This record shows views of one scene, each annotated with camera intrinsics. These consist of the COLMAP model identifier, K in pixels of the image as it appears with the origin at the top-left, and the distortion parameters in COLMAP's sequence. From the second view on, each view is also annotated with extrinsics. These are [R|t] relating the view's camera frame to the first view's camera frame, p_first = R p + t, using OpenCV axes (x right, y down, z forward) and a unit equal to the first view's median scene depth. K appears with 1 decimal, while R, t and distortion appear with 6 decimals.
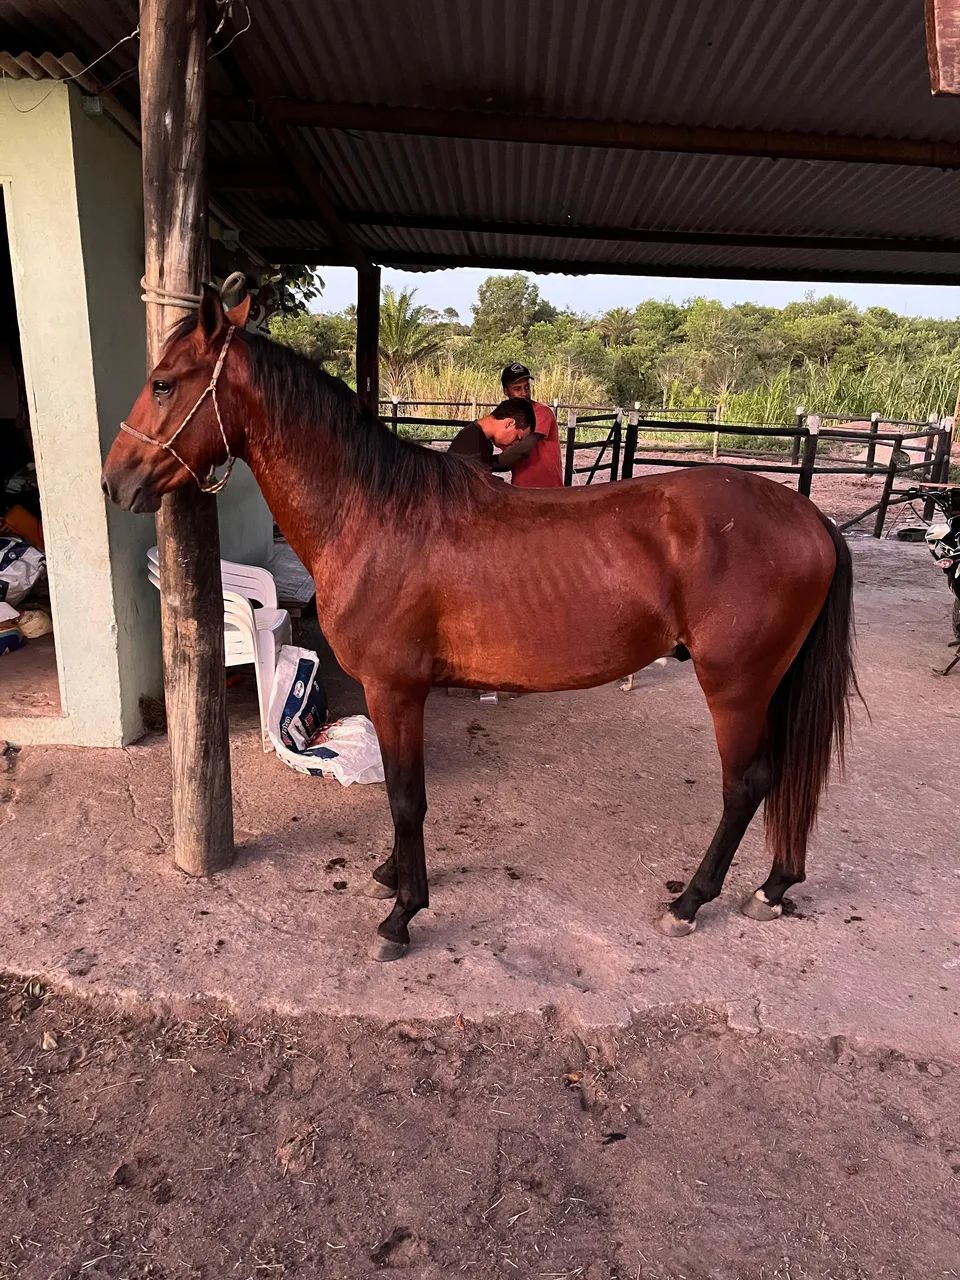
lens RADIAL K [[965.5, 0, 498.7], [0, 965.5, 639.3], [0, 0, 1]] dist [0.055725, -0.109169]
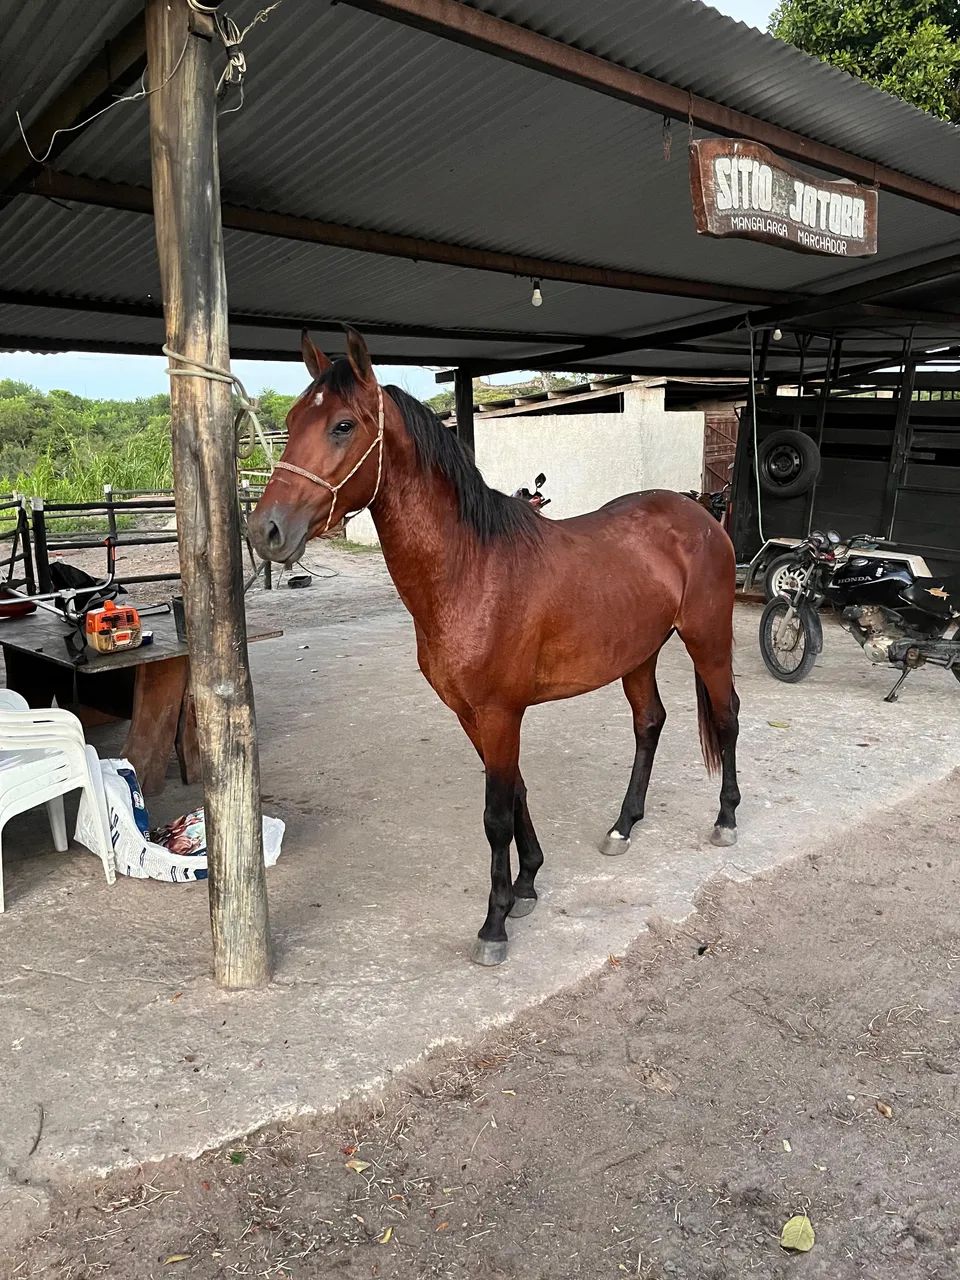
lens RADIAL K [[965.5, 0, 498.7], [0, 965.5, 639.3], [0, 0, 1]] dist [0.055725, -0.109169]
pose [[0.709080, -0.184080, 0.680677, -0.758974], [0.236560, 0.971480, 0.016292, -0.039481], [-0.664263, 0.149468, 0.732403, 0.135793]]
